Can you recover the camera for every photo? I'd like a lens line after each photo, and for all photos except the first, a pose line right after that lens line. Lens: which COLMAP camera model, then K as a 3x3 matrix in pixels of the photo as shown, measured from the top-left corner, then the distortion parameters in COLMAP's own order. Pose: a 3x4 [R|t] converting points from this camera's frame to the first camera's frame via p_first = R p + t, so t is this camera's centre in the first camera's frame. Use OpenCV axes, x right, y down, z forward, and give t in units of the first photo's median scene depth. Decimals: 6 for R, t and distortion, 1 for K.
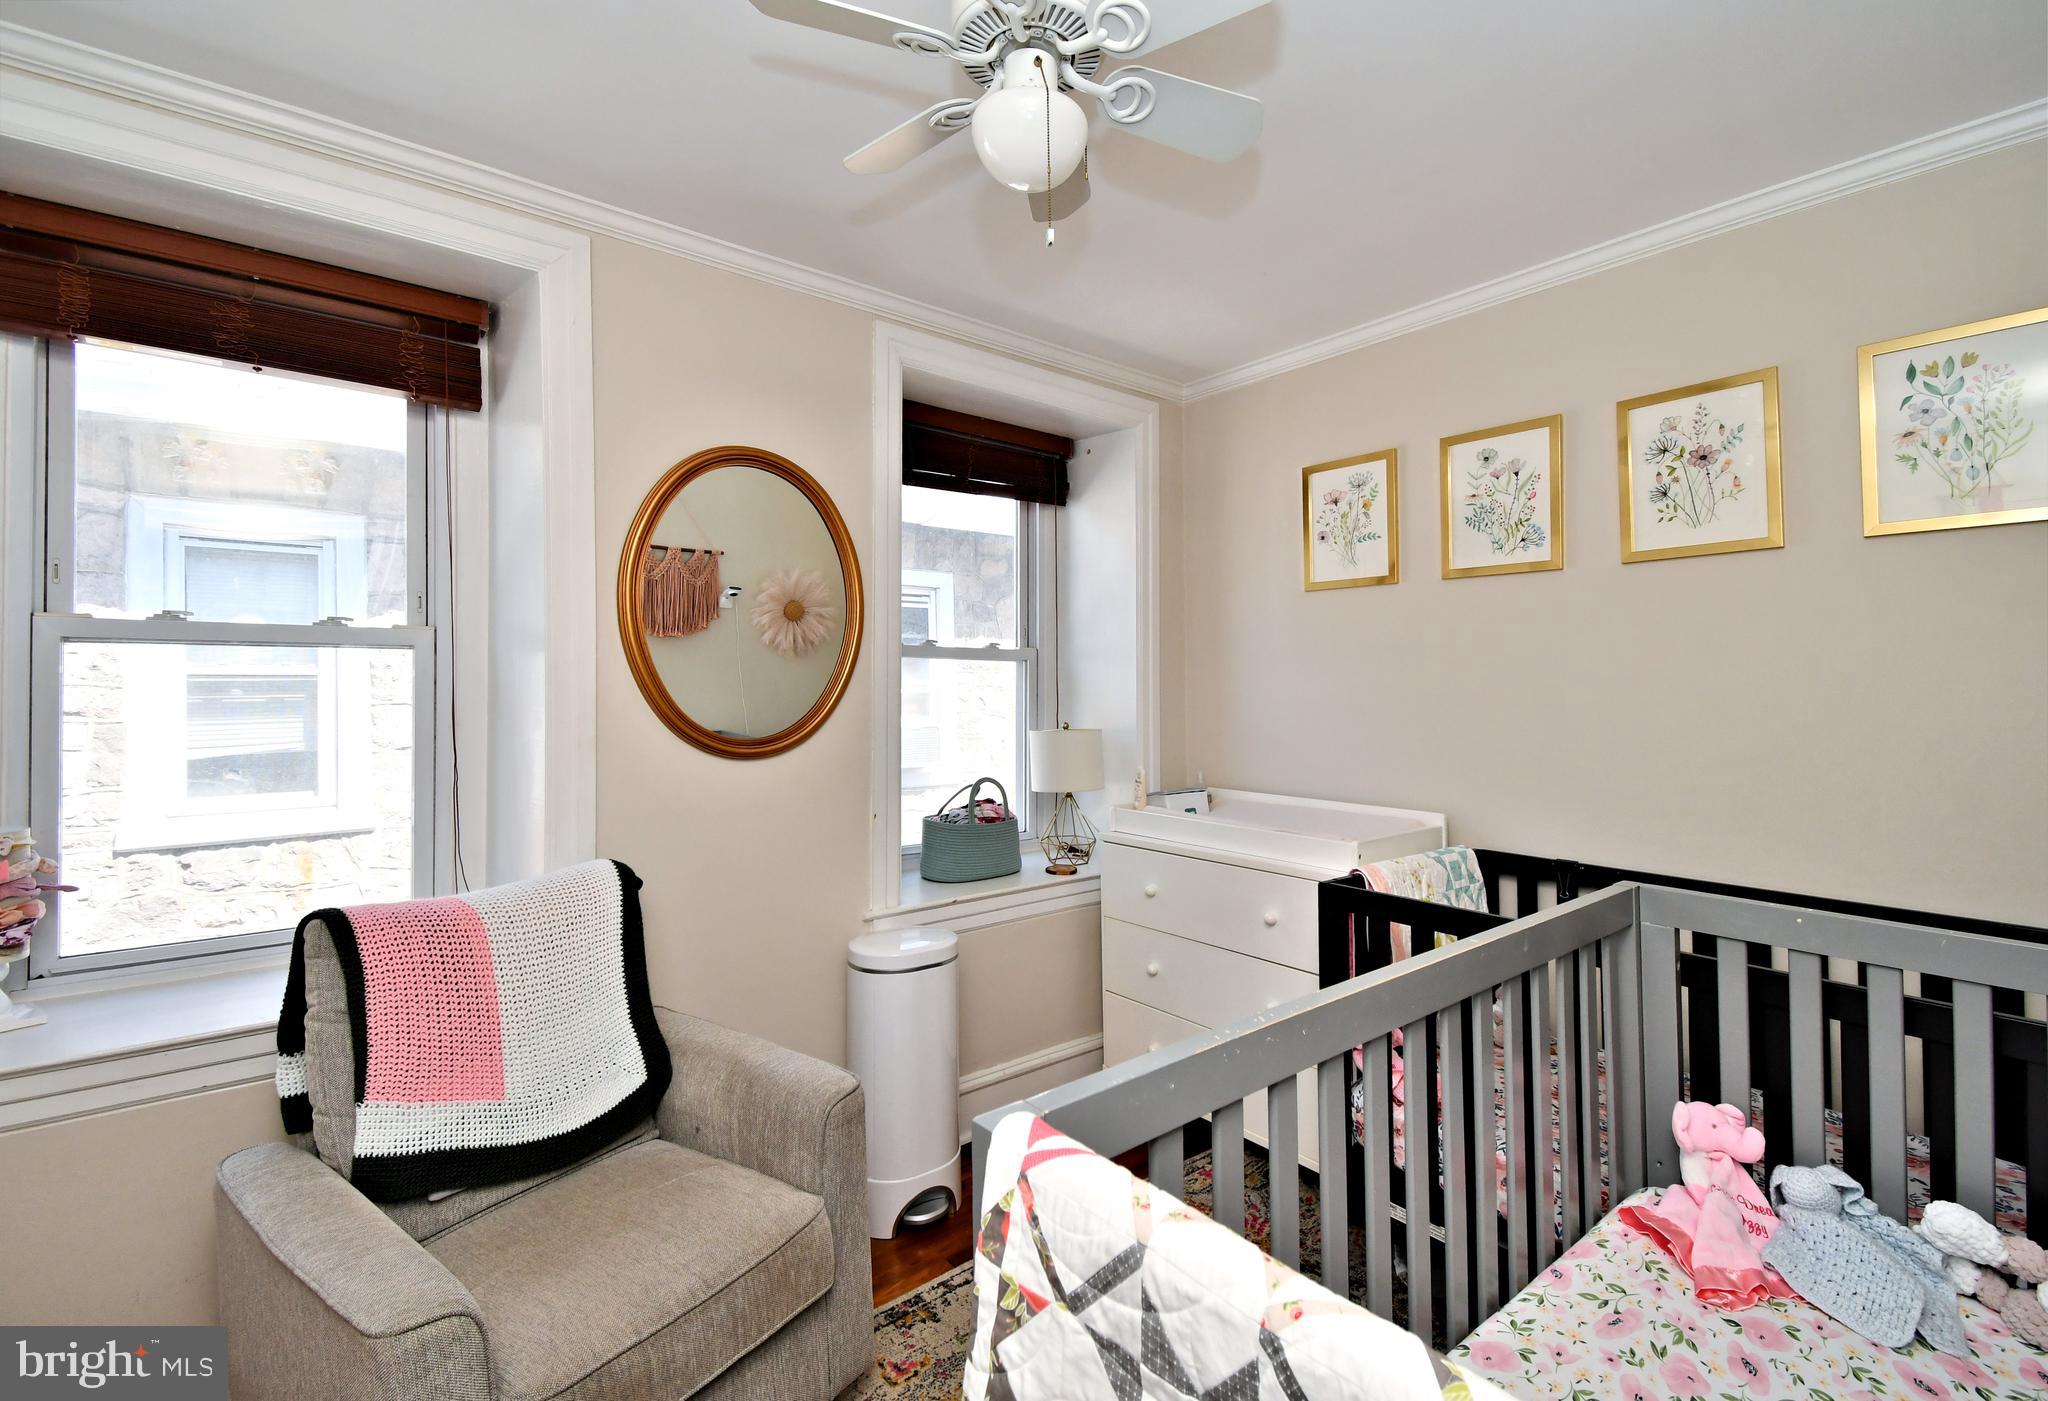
lens RADIAL K [[890.5, 0, 1025.4], [0, 890.5, 692.1], [0, 0, 1]] dist [-0.003965, -0.000889]
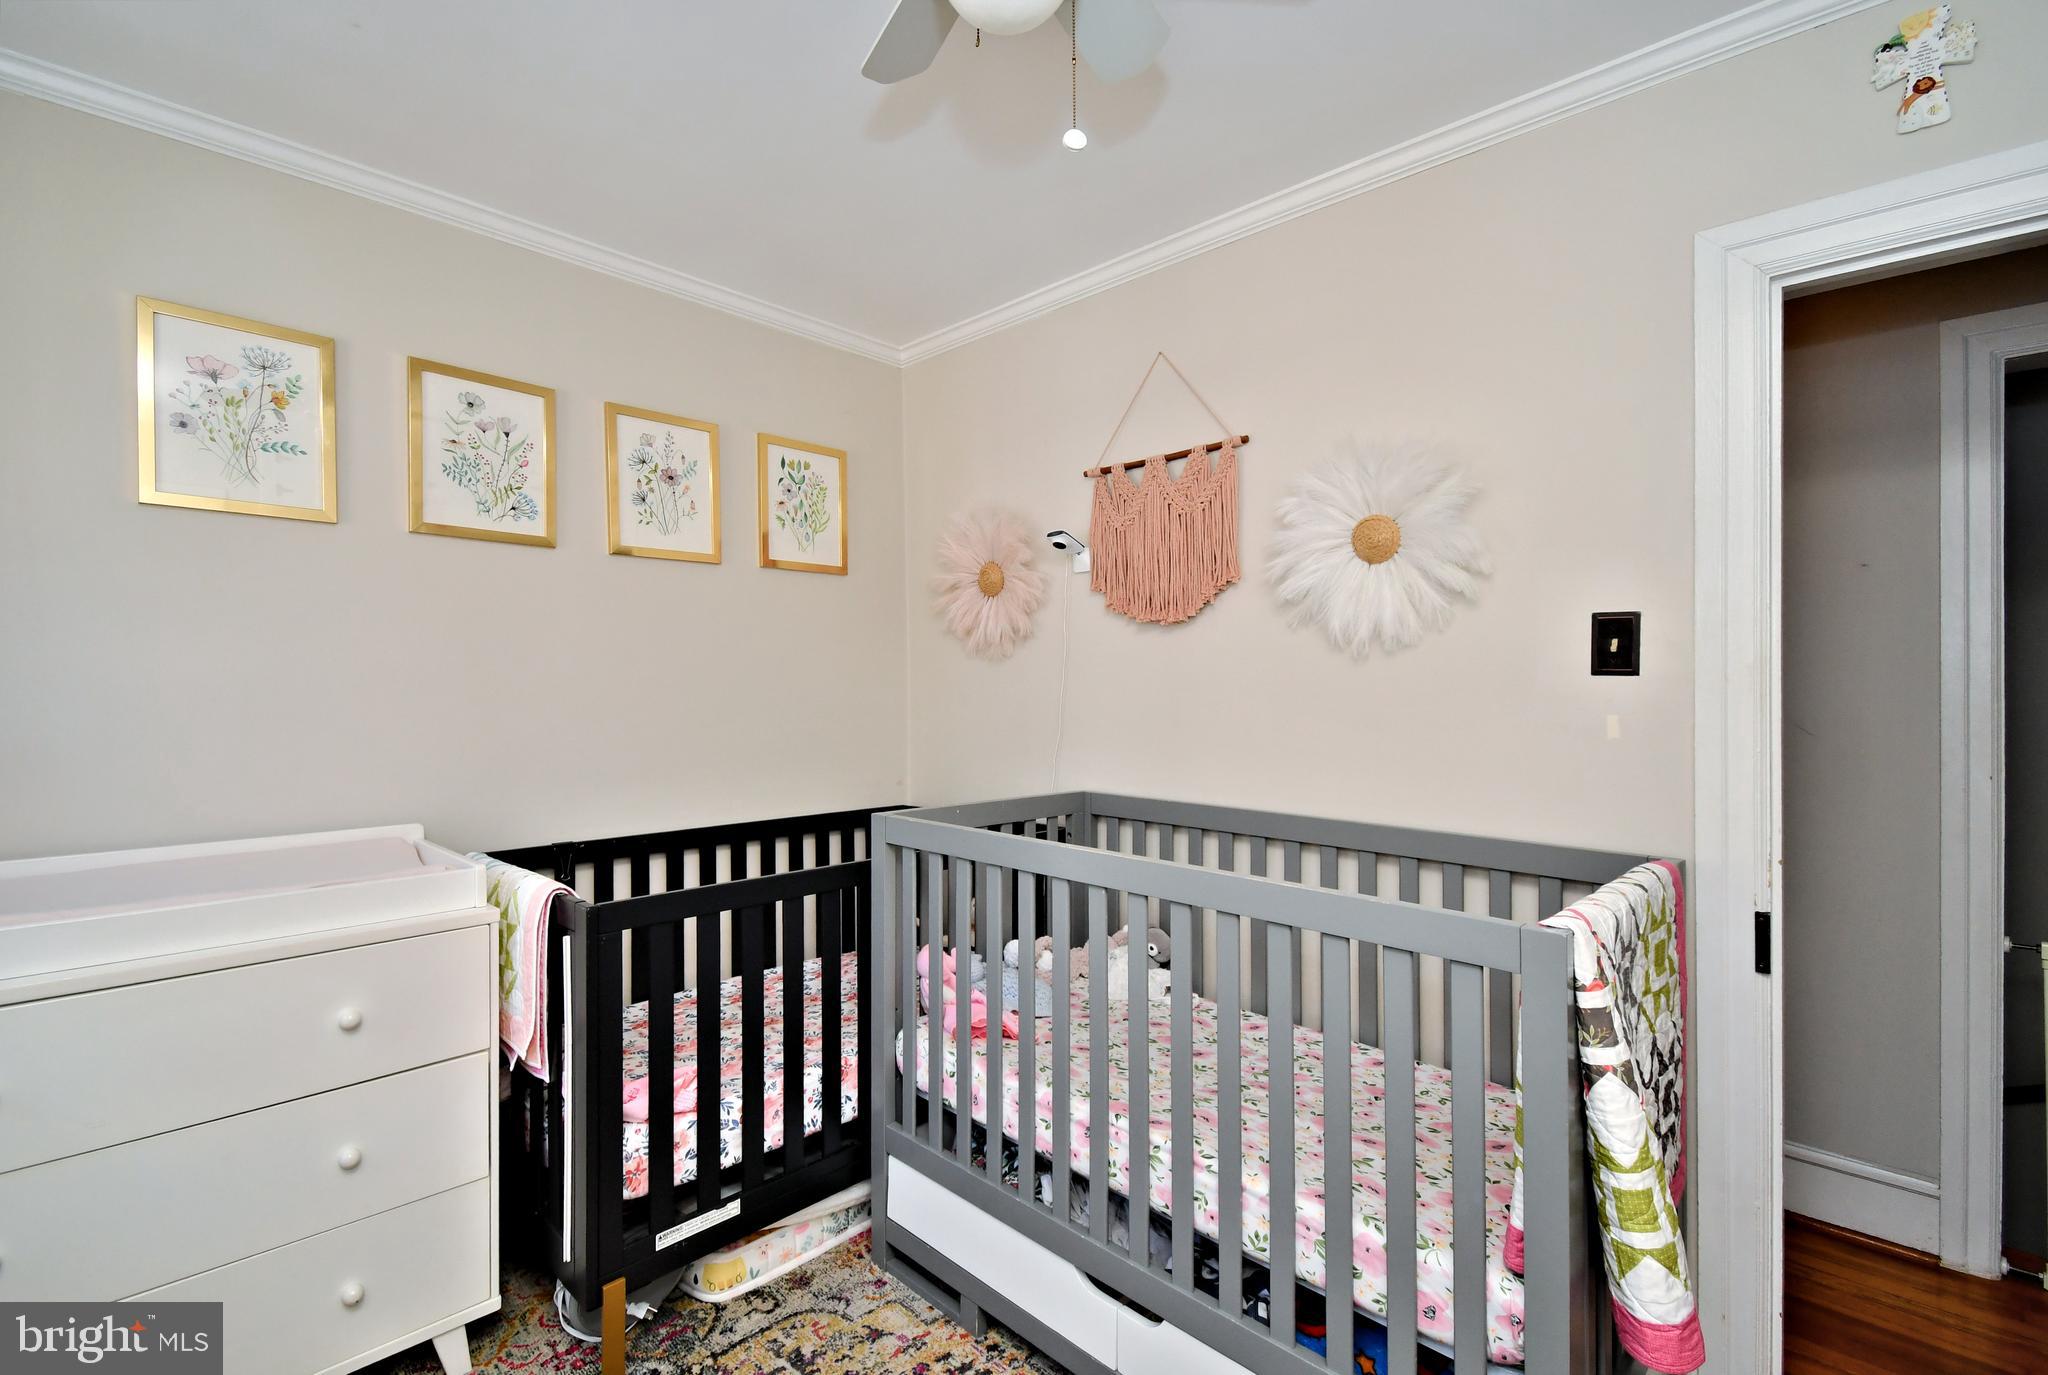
lens RADIAL K [[919.8, 0, 1024.6], [0, 919.8, 674.1], [0, 0, 1]] dist [0.004871, 0.000250]
pose [[-0.144083, -0.004611, 0.989555, -0.477794], [-0.004352, 0.999982, 0.004025, -0.005366], [-0.989556, -0.003727, -0.144100, 0.627845]]
